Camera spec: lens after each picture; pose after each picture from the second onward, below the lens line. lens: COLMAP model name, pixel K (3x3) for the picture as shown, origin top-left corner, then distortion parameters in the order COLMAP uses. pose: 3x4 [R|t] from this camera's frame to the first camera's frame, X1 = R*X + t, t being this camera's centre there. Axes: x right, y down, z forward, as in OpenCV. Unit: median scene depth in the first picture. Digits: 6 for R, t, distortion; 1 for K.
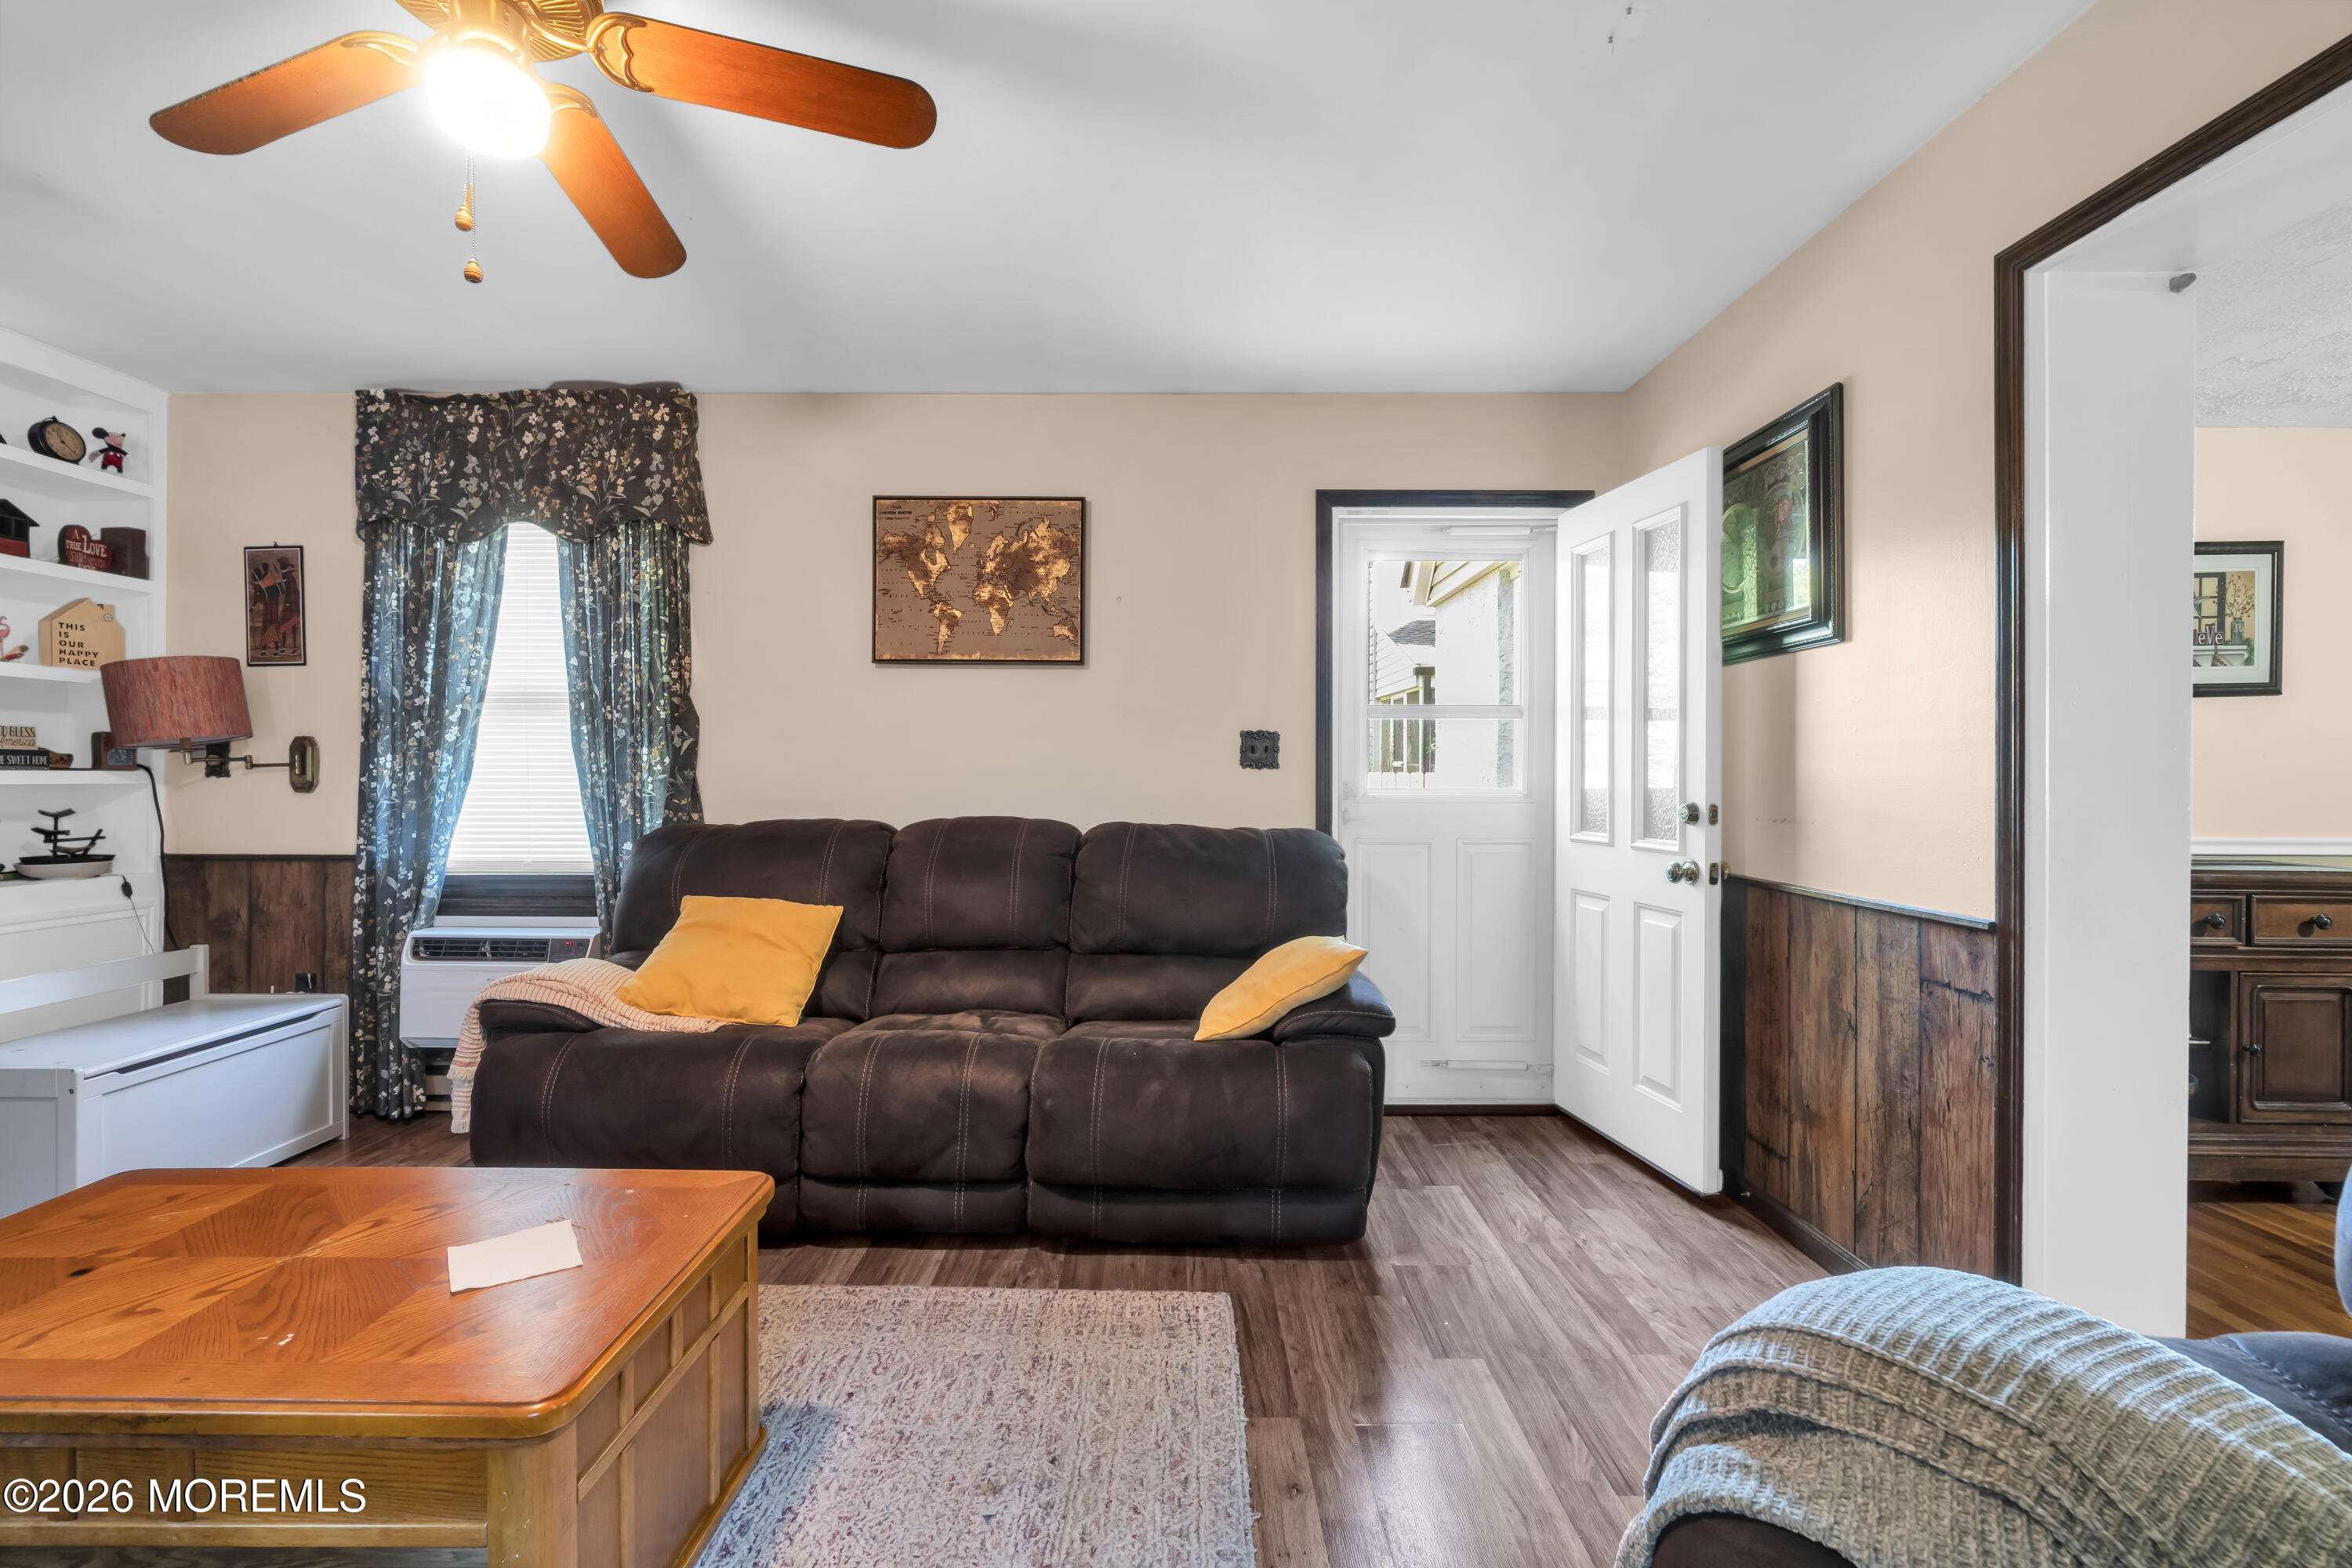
lens RADIAL K [[1068.6, 0, 1157.7], [0, 1068.6, 772.5], [0, 0, 1]] dist [-0.005065, 0.003899]
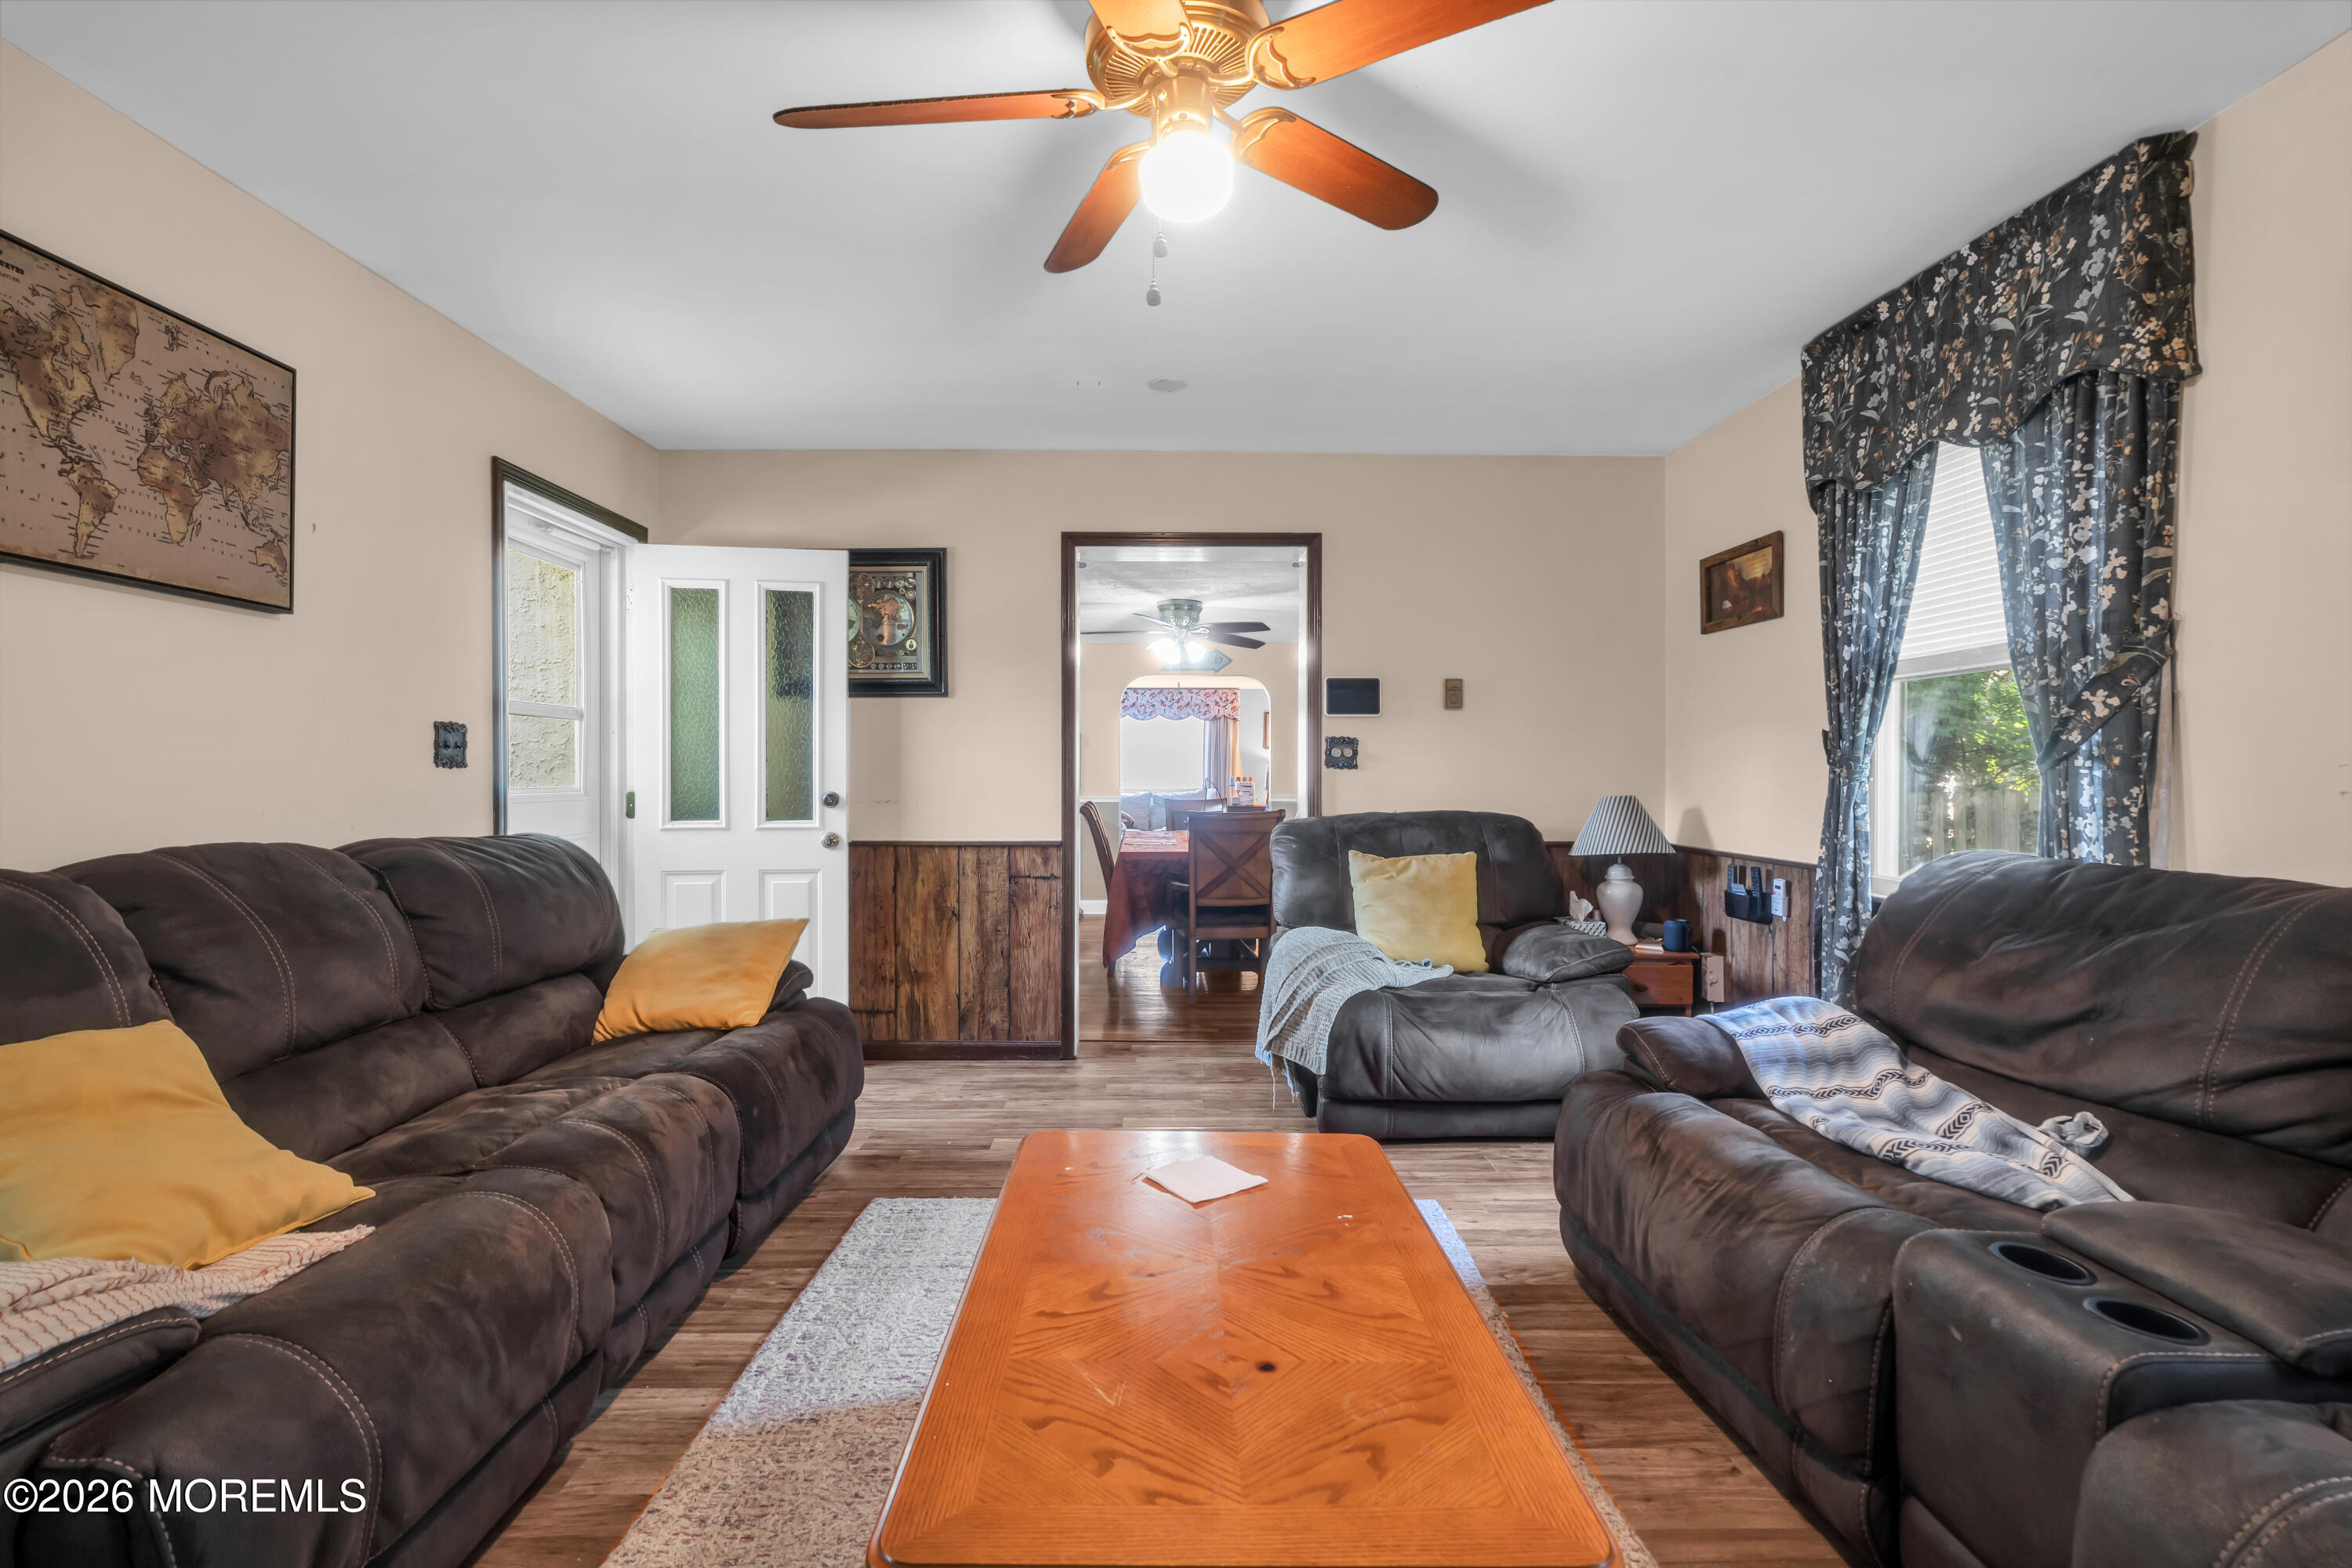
lens RADIAL K [[1068.6, 0, 1165.3], [0, 1068.6, 784.7], [0, 0, 1]] dist [-0.005065, 0.003899]
pose [[-0.010078, -0.013011, 0.999865, -0.797784], [0.001072, 0.999915, 0.013023, -0.000303], [-0.999949, 0.001203, -0.010063, 0.471565]]
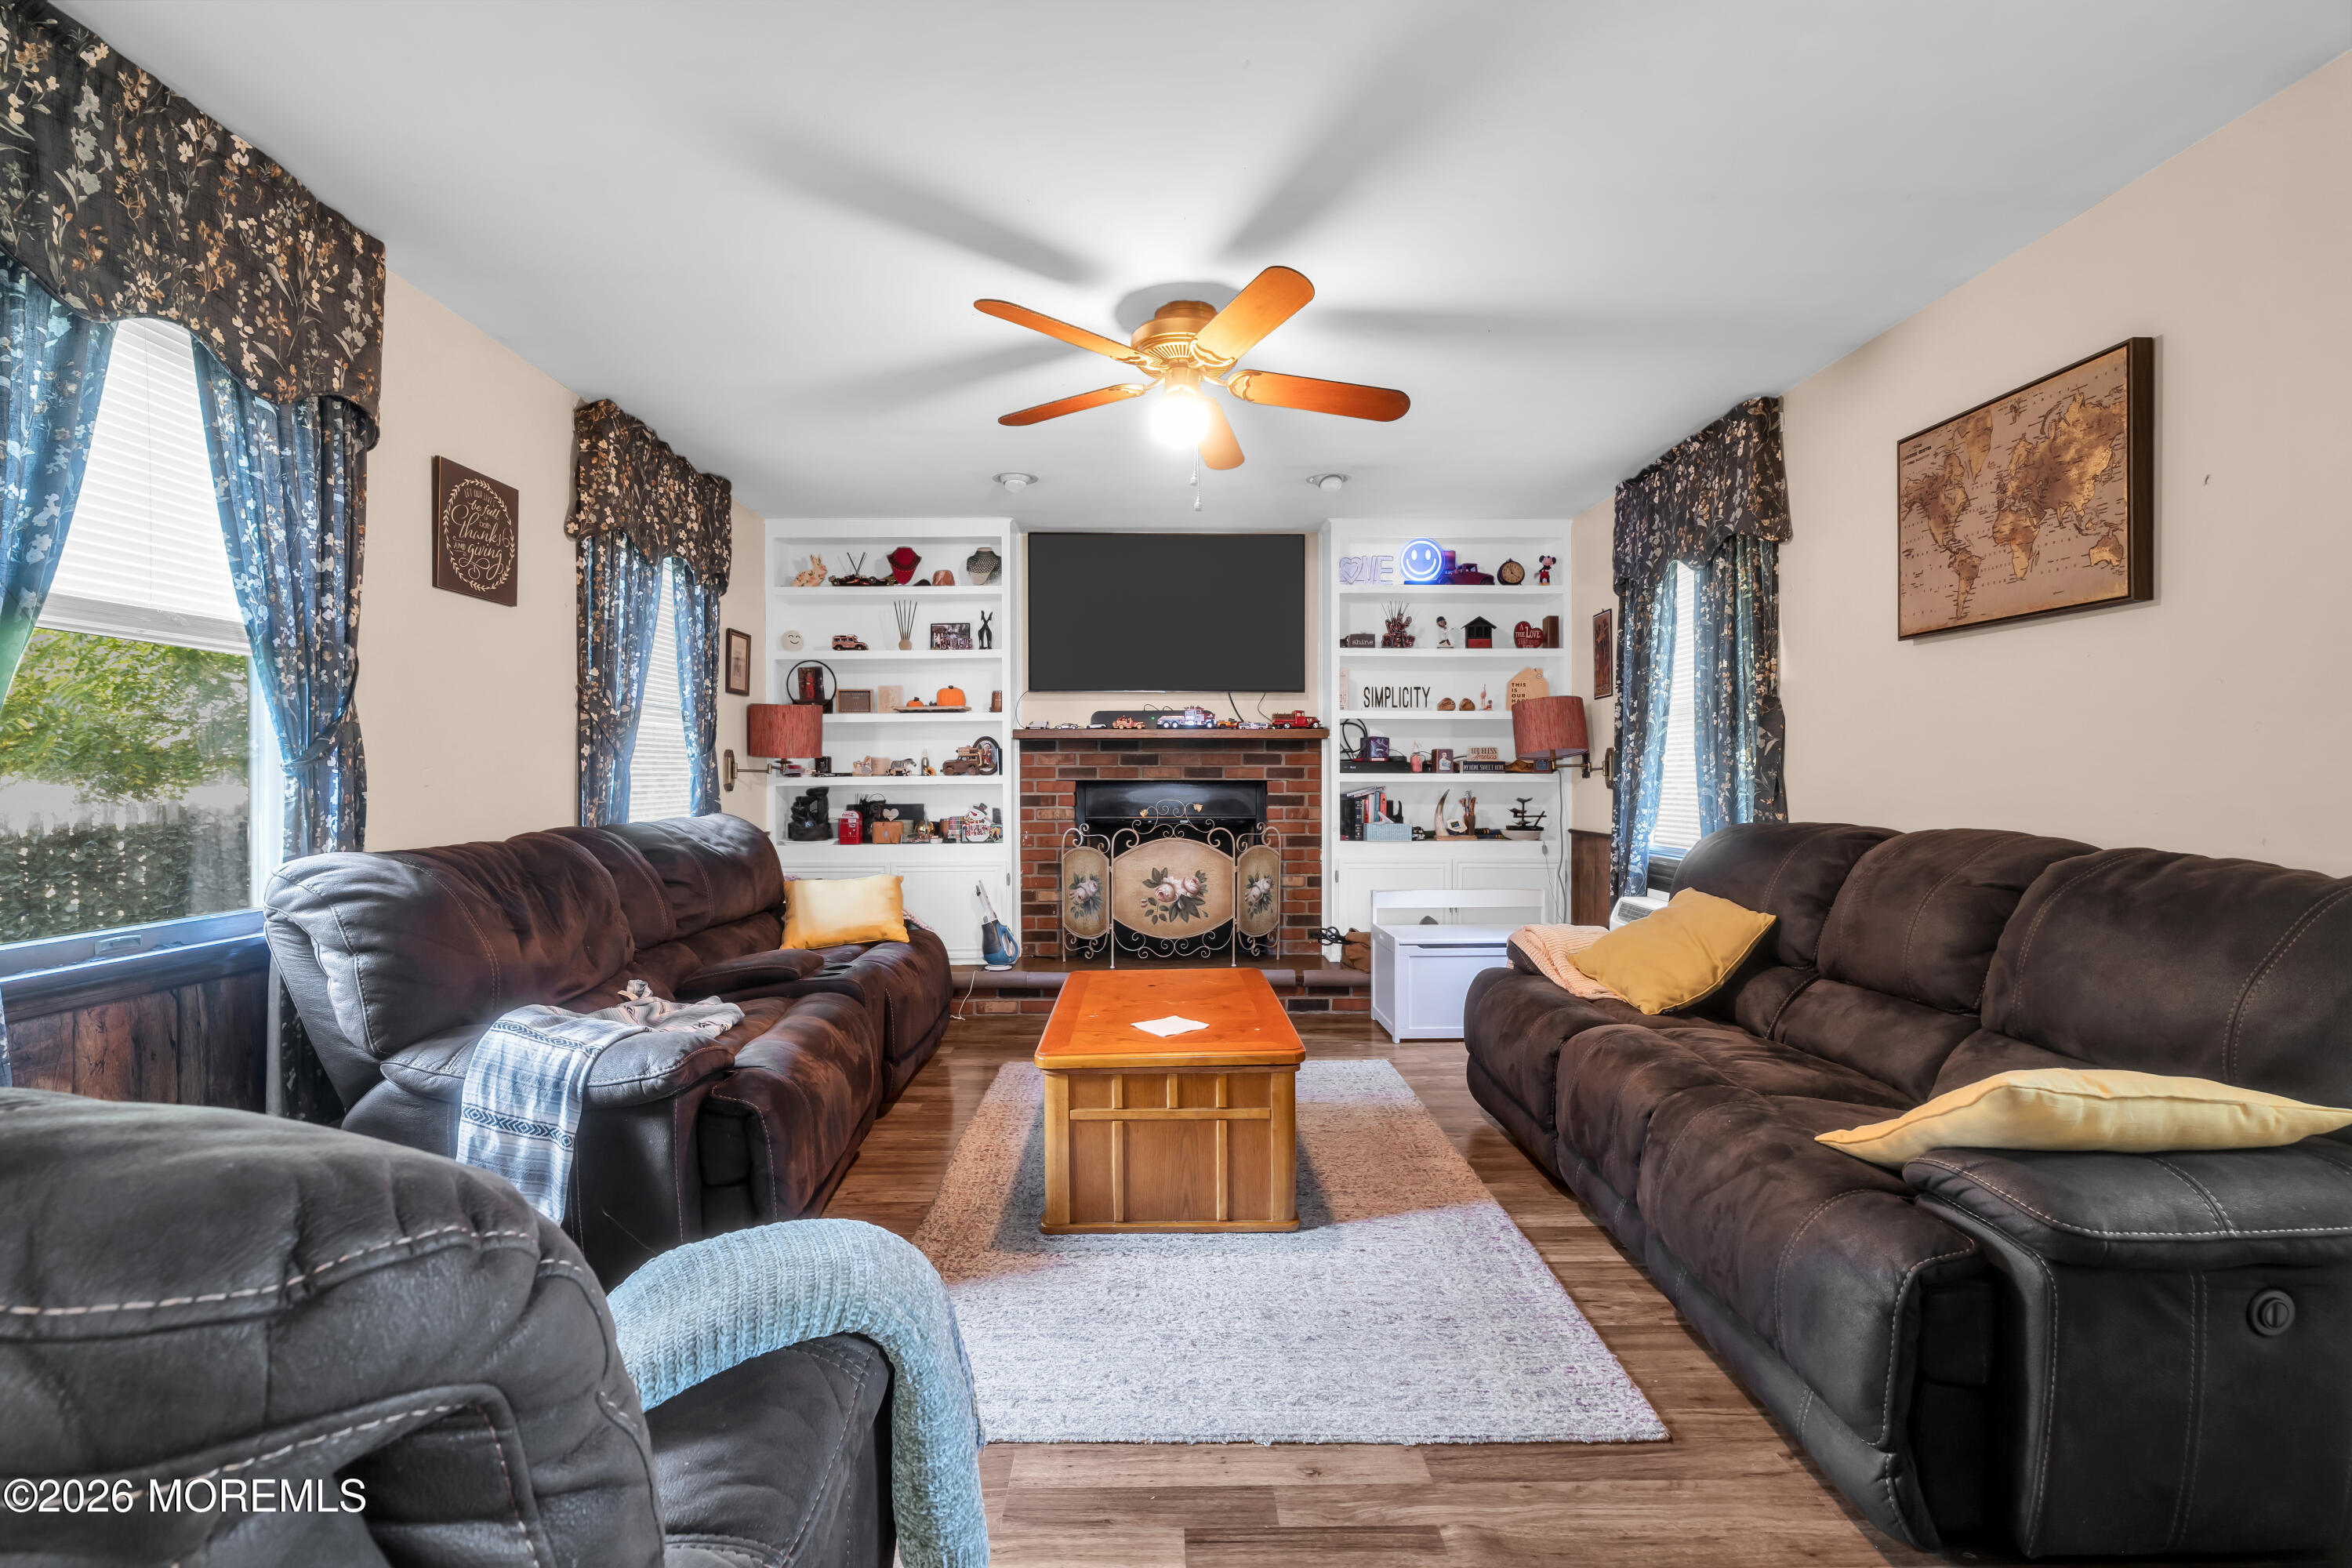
lens RADIAL K [[1068.6, 0, 1179.9], [0, 1068.6, 780.0], [0, 0, 1]] dist [-0.005065, 0.003899]
pose [[0.032106, 0.000615, -0.999484, 0.580082], [0.000957, 0.999999, 0.000646, 0.006115], [0.999484, -0.000977, 0.032106, 0.429057]]
